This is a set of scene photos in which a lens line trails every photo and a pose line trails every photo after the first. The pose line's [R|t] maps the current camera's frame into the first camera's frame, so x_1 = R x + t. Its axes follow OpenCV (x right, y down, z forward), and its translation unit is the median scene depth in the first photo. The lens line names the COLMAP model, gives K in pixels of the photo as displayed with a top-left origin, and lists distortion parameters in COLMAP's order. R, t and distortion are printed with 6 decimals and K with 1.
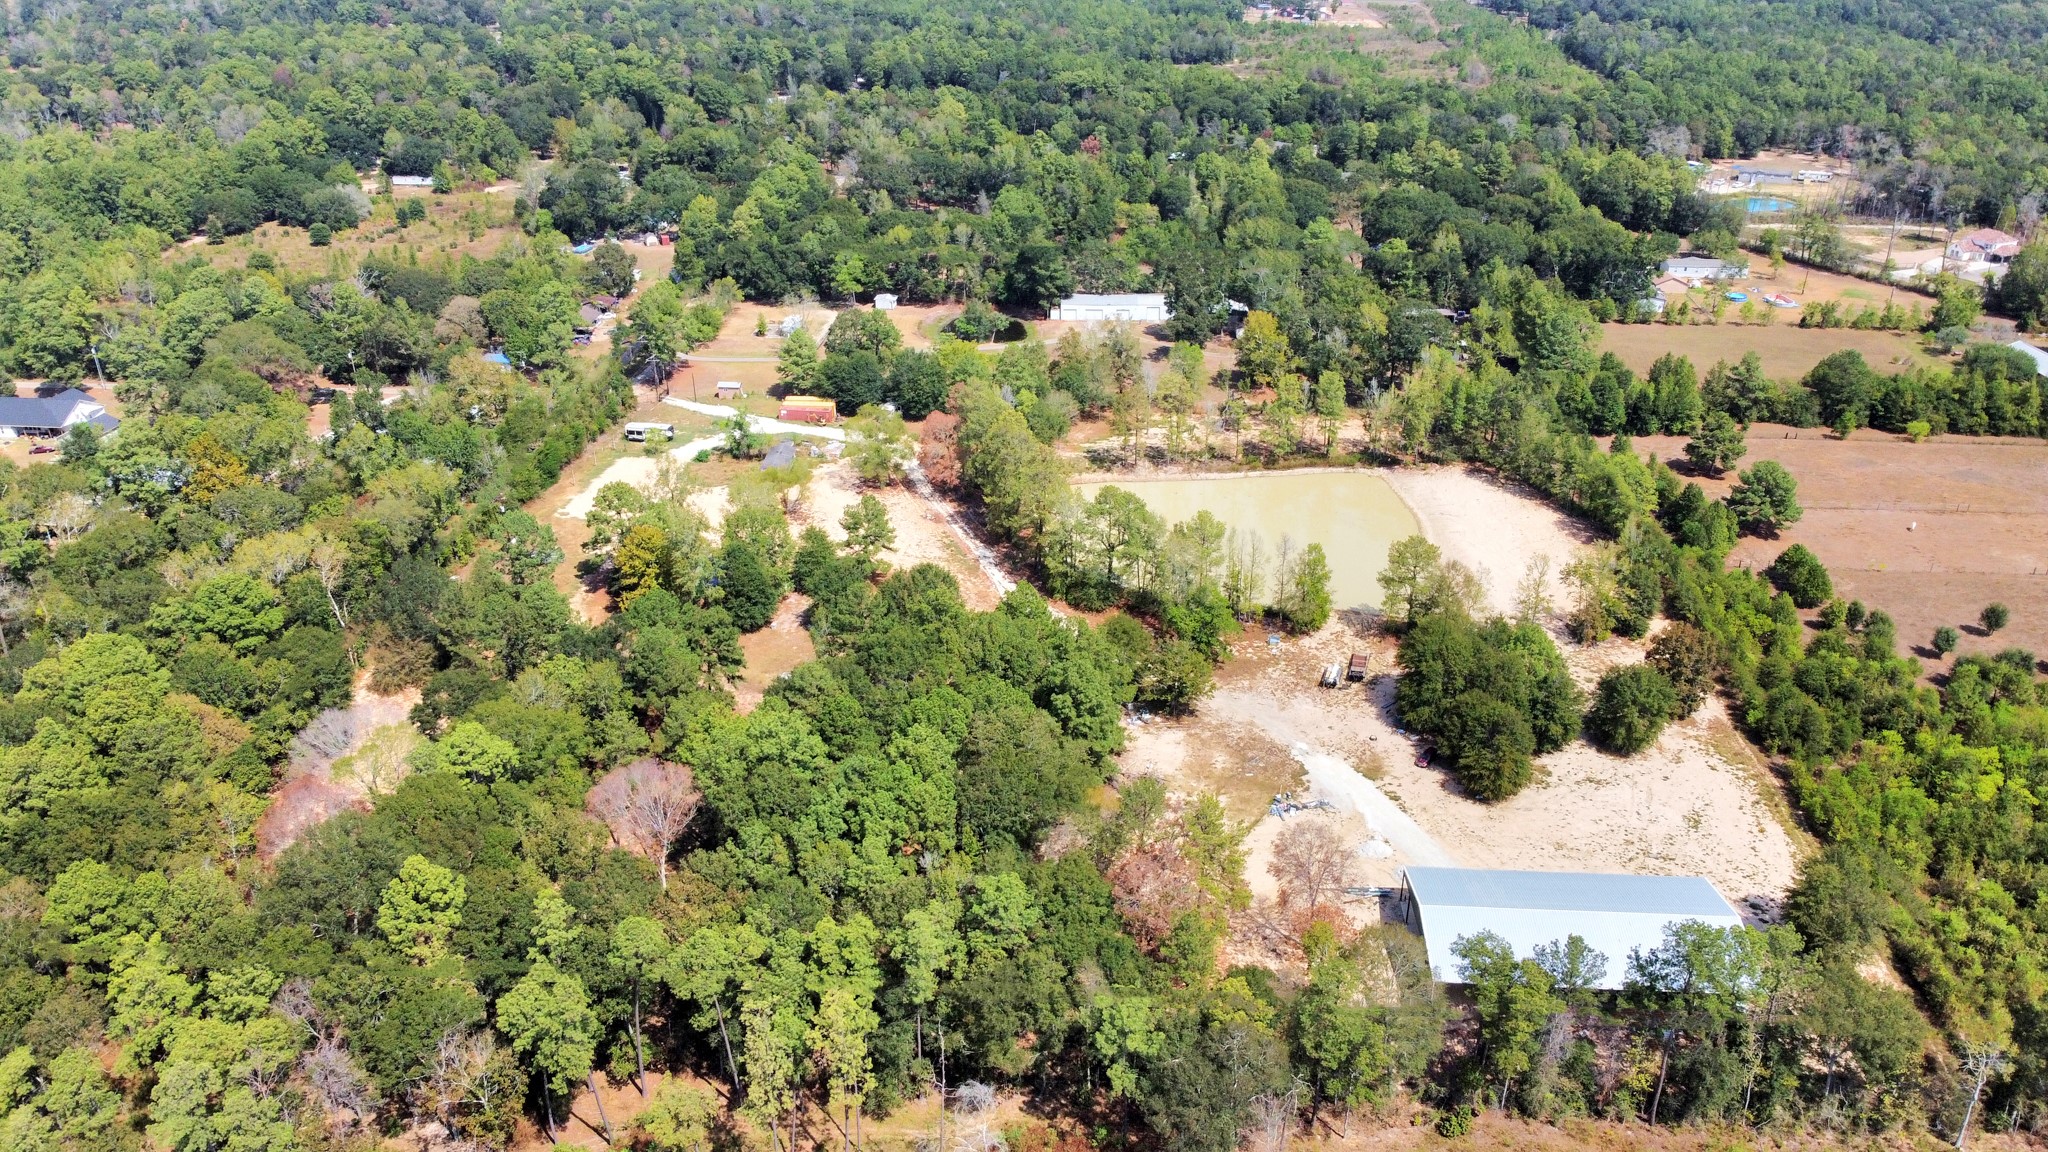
lens RADIAL K [[1520.0, 0, 1024.0], [0, 1520.0, 576.0], [0, 0, 1]] dist [-0.009806, -0.003317]
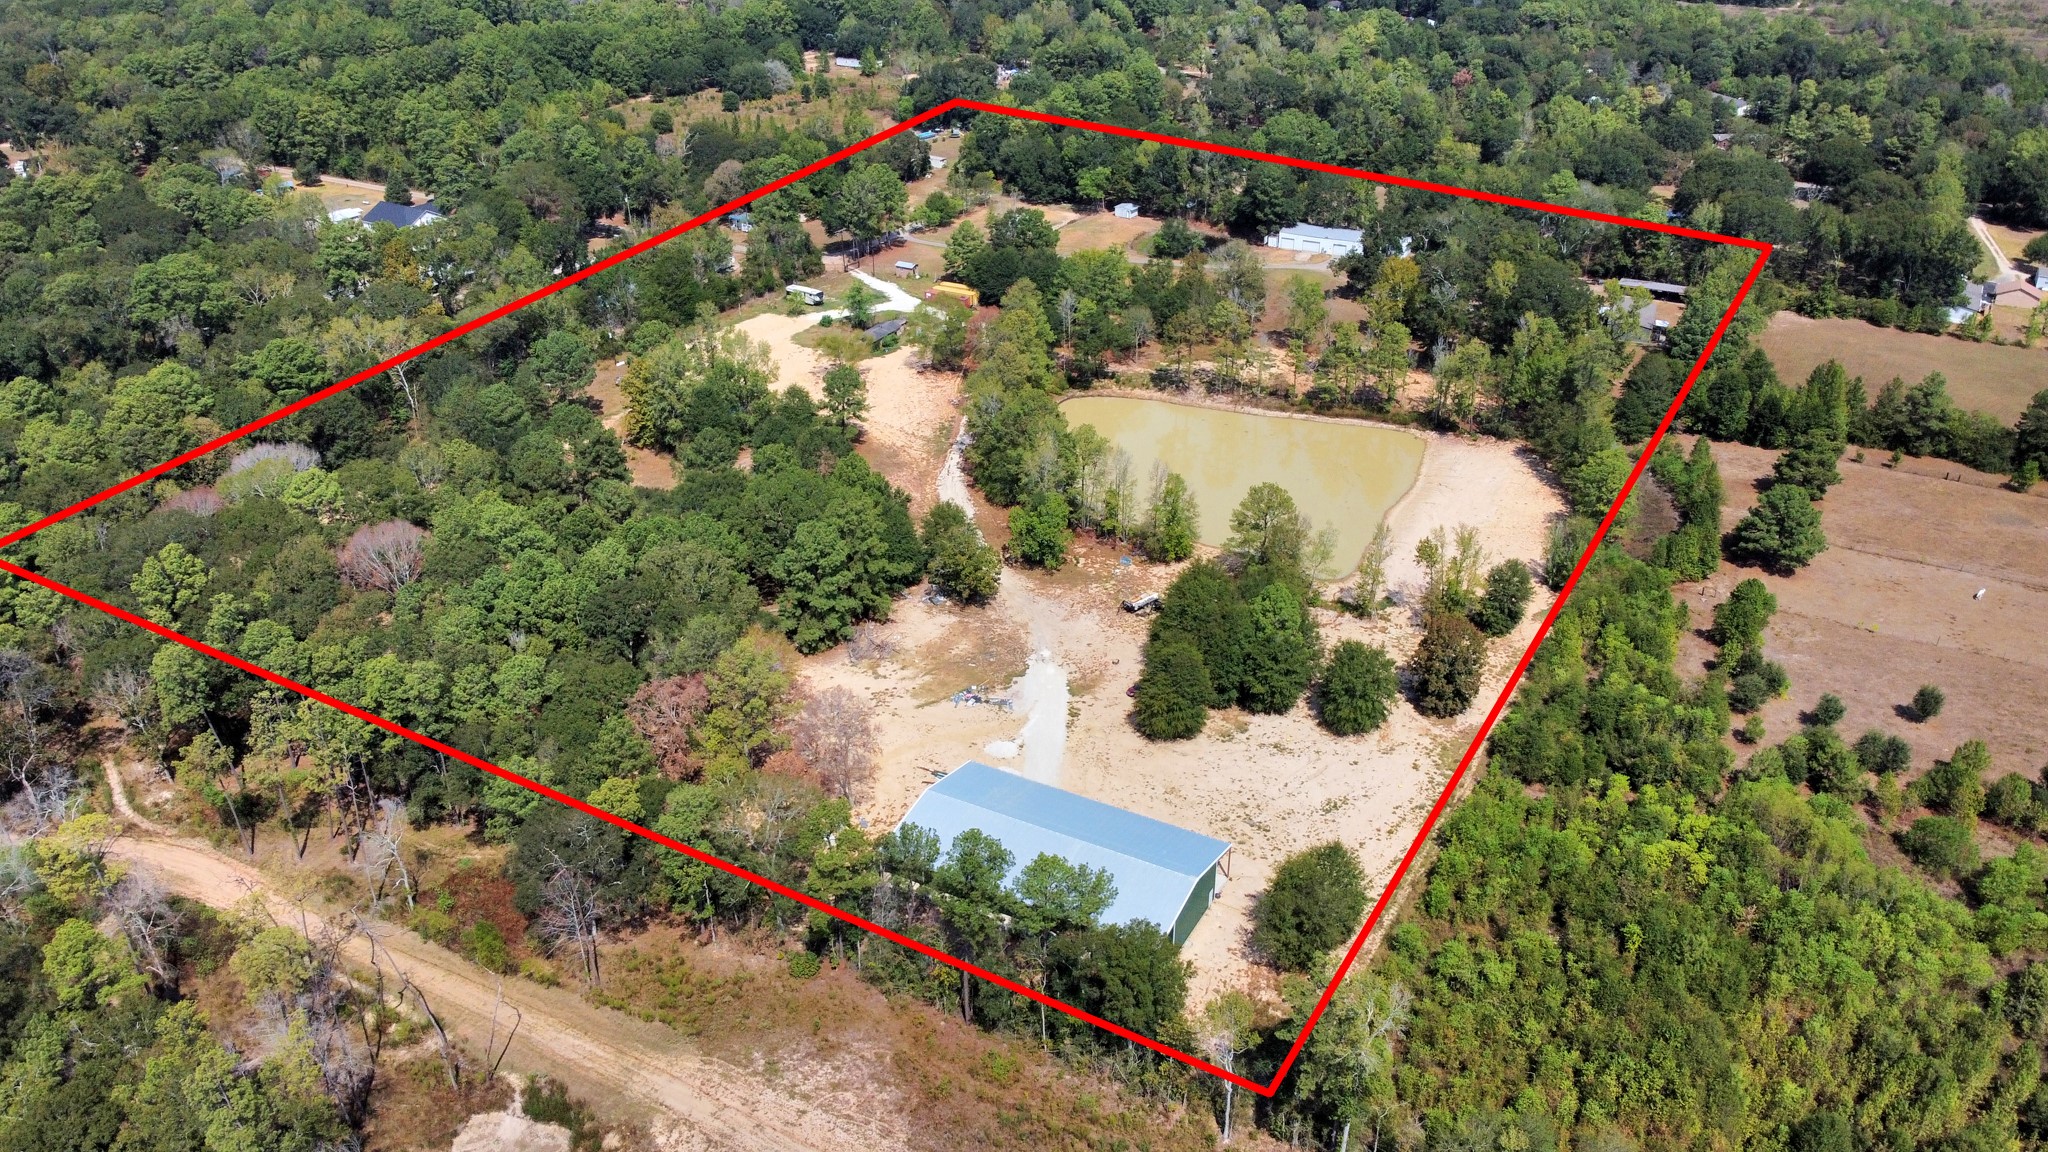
lens RADIAL K [[1520.0, 0, 1024.0], [0, 1520.0, 576.0], [0, 0, 1]] dist [-0.009806, -0.003317]
pose [[0.906943, 0.199971, -0.370764, 0.289333], [-0.181493, 0.979758, 0.084471, -0.012924], [0.380150, -0.009320, 0.924878, 0.020529]]
